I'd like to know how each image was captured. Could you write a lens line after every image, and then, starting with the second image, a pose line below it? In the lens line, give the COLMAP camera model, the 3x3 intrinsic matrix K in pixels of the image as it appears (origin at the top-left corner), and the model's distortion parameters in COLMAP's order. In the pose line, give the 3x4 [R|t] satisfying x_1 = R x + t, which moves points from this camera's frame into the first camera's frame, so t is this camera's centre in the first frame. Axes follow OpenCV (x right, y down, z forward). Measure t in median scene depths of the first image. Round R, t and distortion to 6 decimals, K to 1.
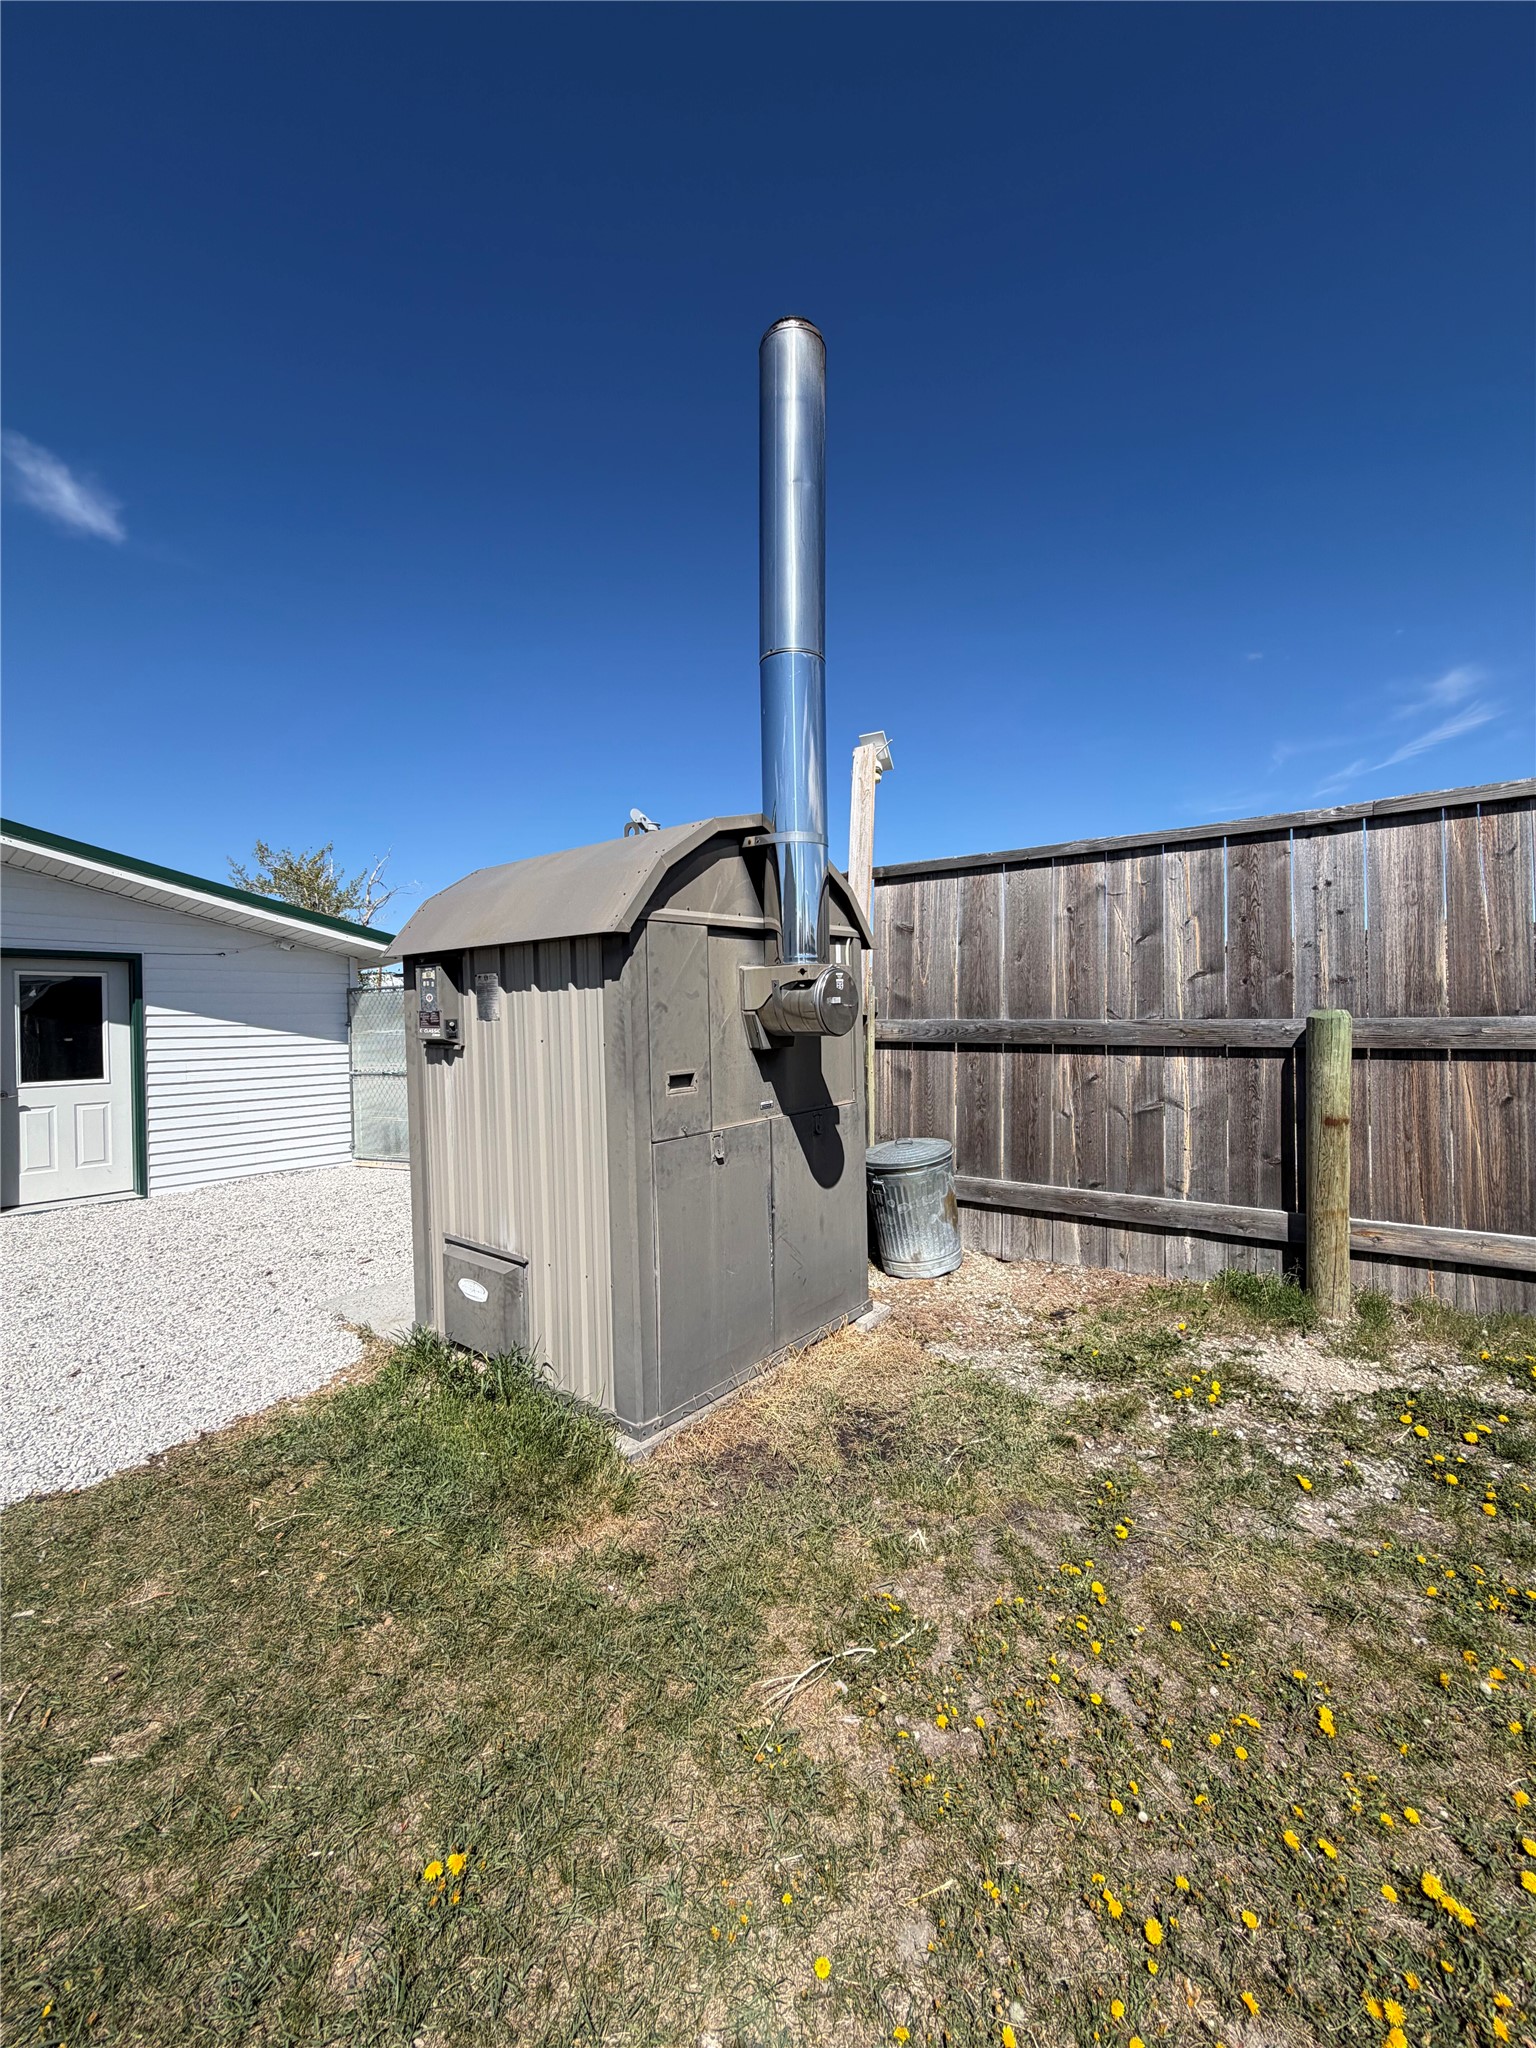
lens RADIAL K [[817.4, 0, 768.0], [0, 817.4, 1024.0], [0, 0, 1]] dist [0.000123, 0.000959]
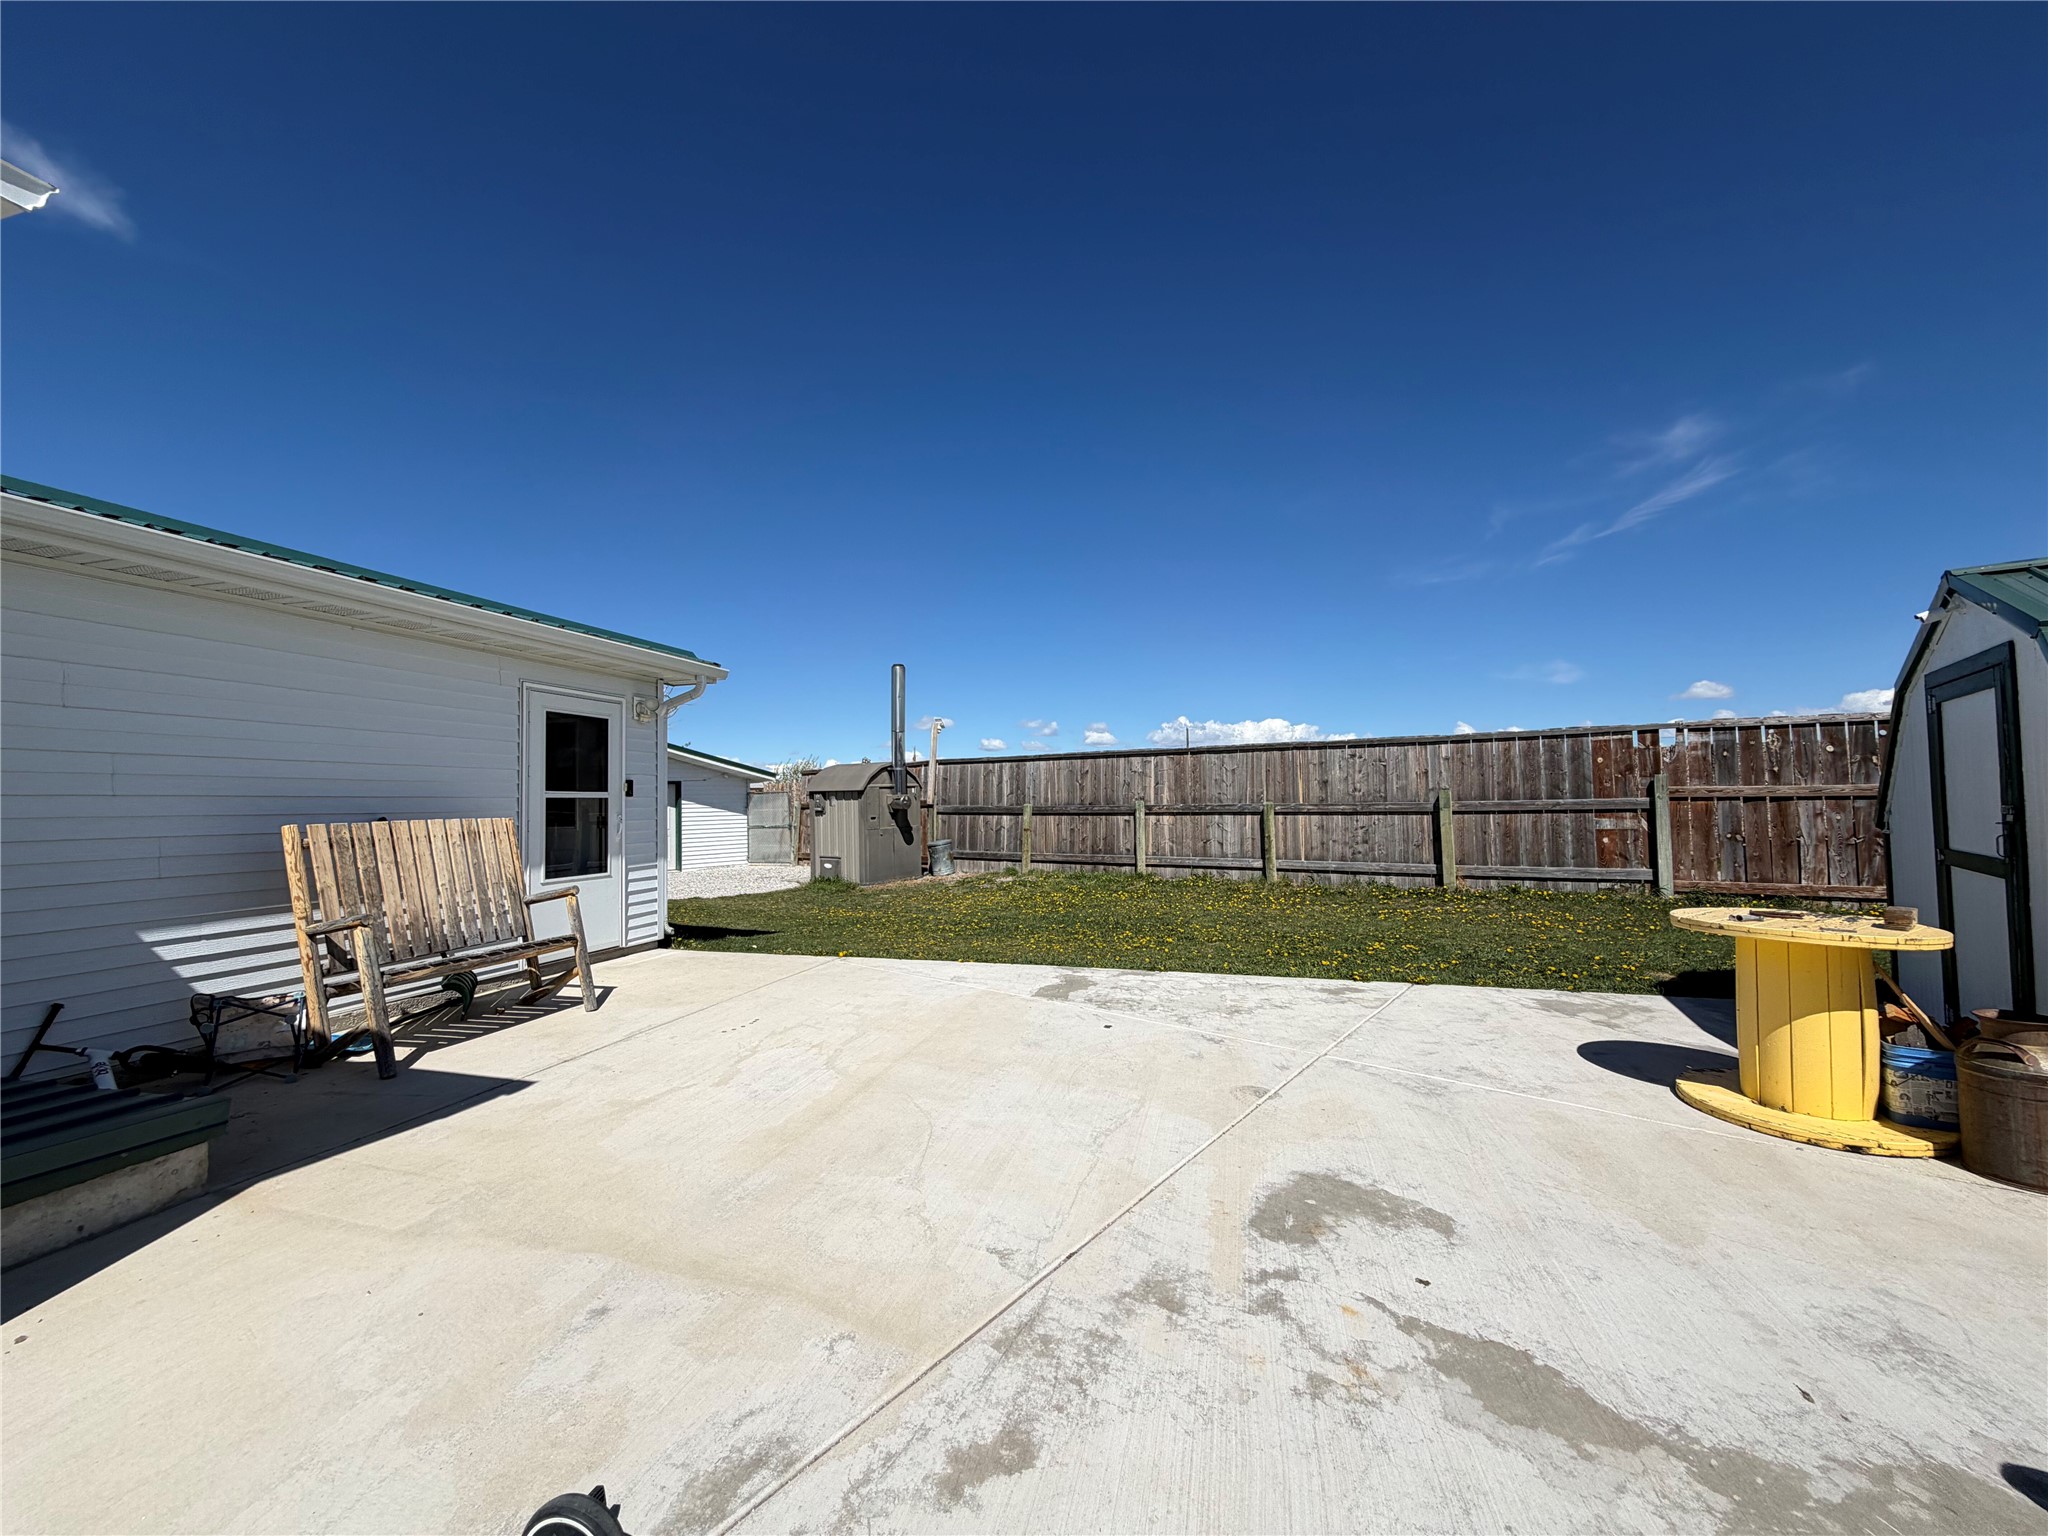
lens RADIAL K [[817.4, 0, 1019.3], [0, 817.4, 759.9], [0, 0, 1]] dist [0.000123, 0.000959]
pose [[0.999726, 0.000518, 0.023386, 0.477760], [0.000829, 0.998342, -0.057556, -0.000063], [-0.023377, 0.057560, 0.998068, -2.883086]]
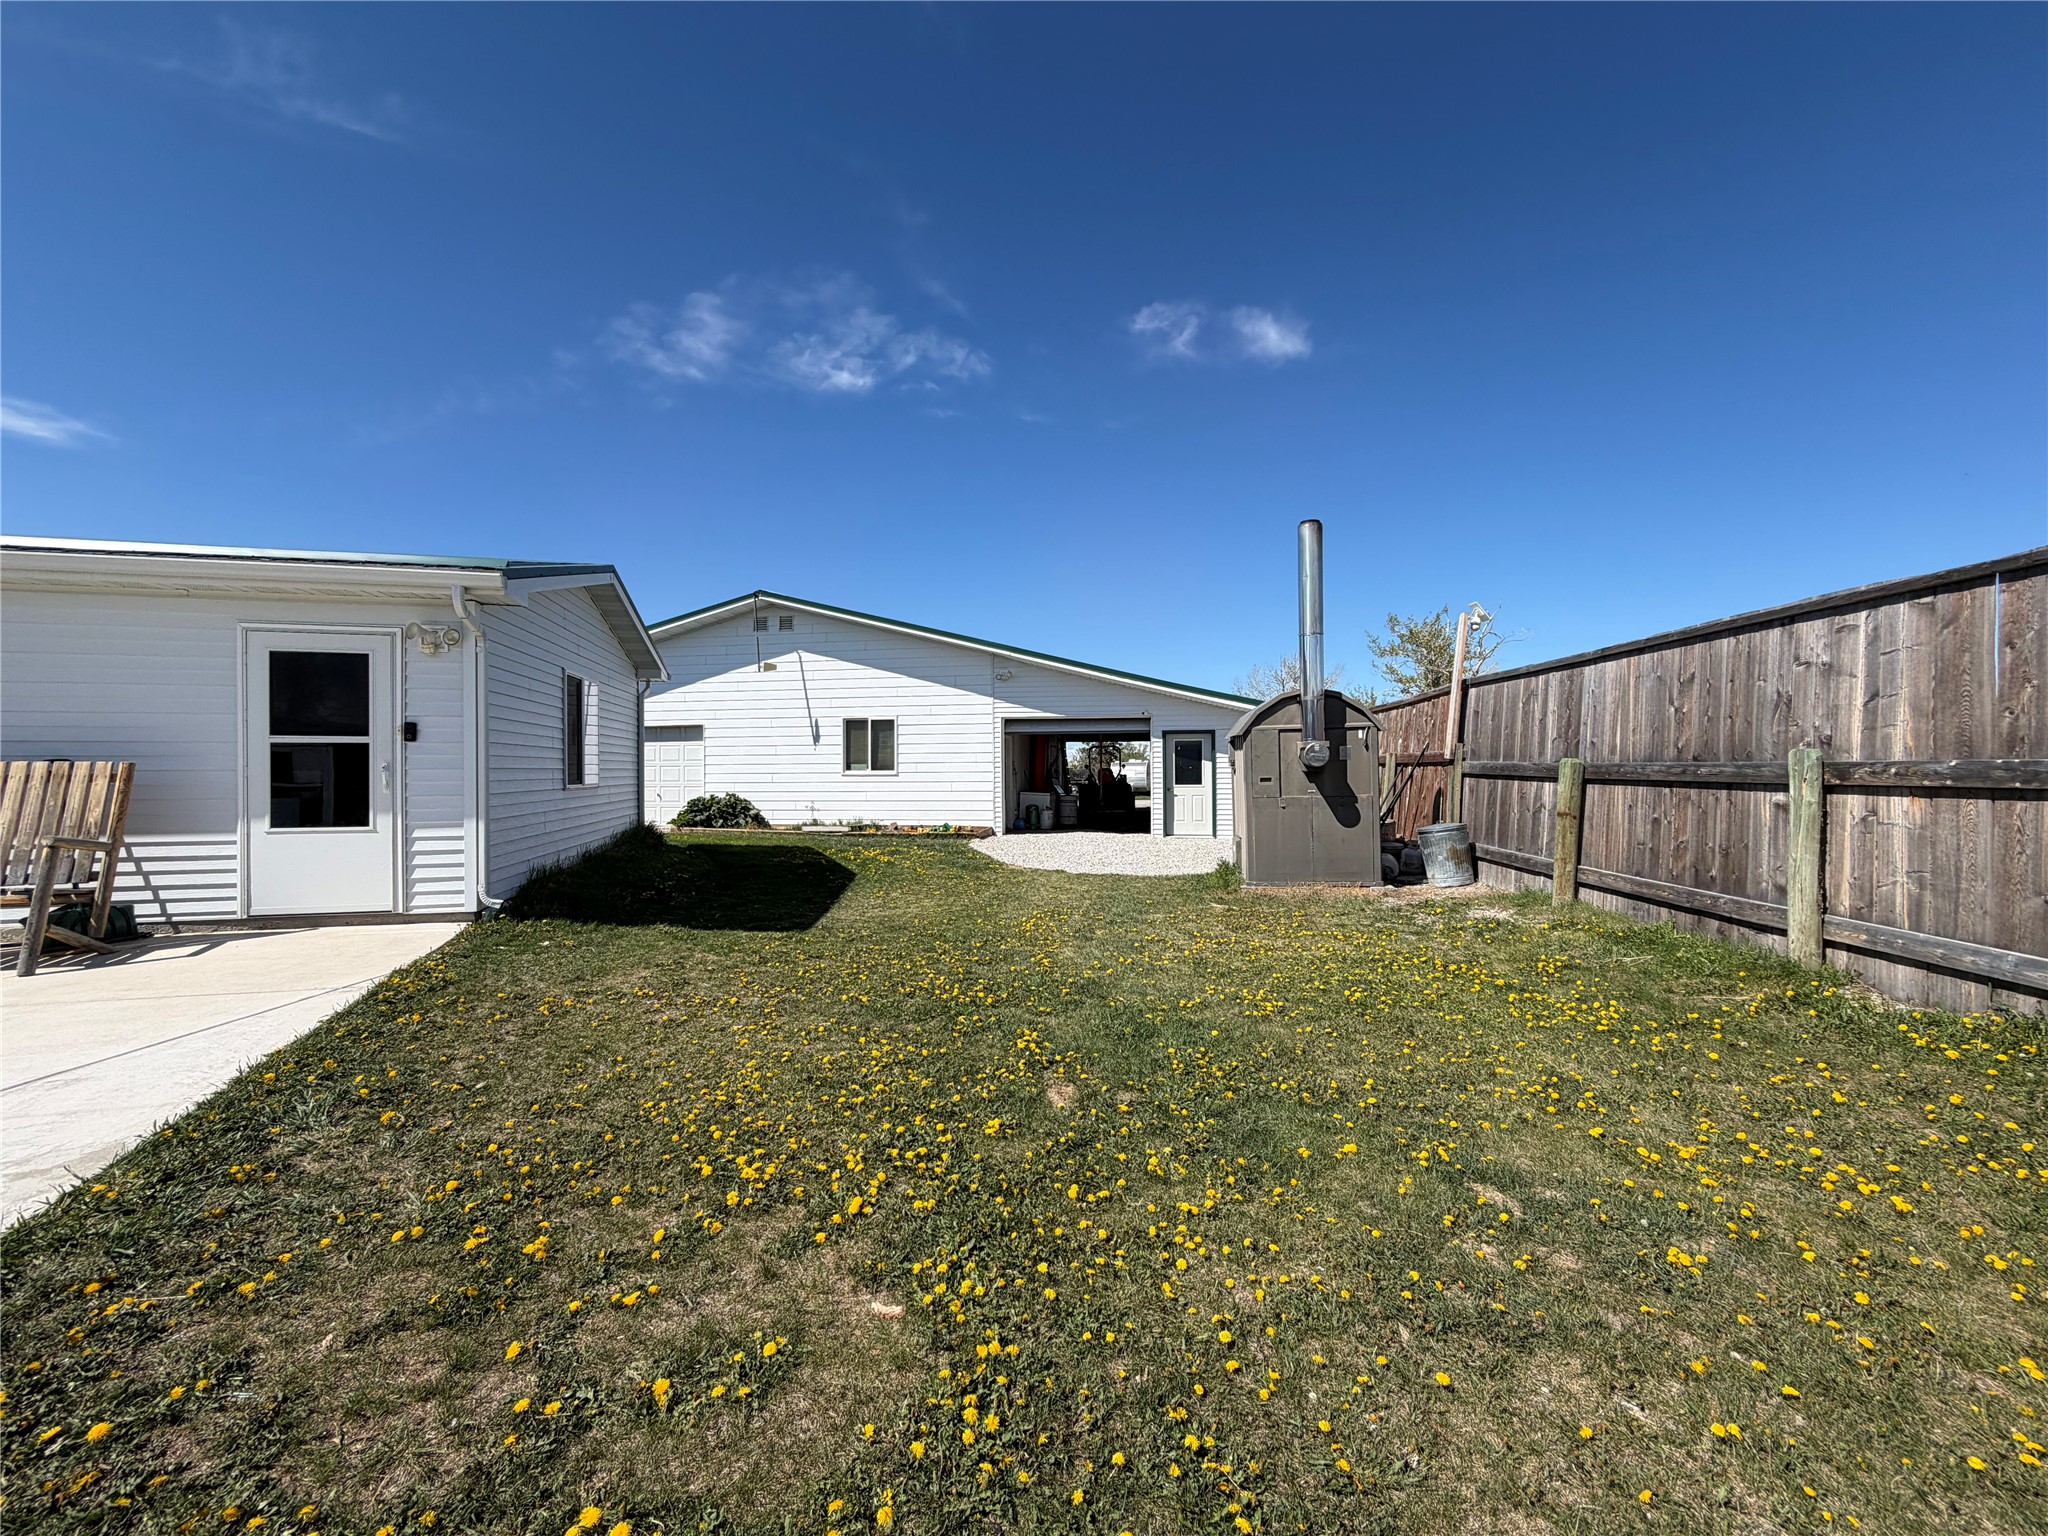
lens RADIAL K [[817.4, 0, 1019.3], [0, 817.4, 759.9], [0, 0, 1]] dist [0.000123, 0.000959]
pose [[0.503869, 0.005468, -0.863763, 1.508627], [-0.009522, 0.999954, 0.000776, -0.000917], [0.863728, 0.007834, 0.503898, -0.995776]]
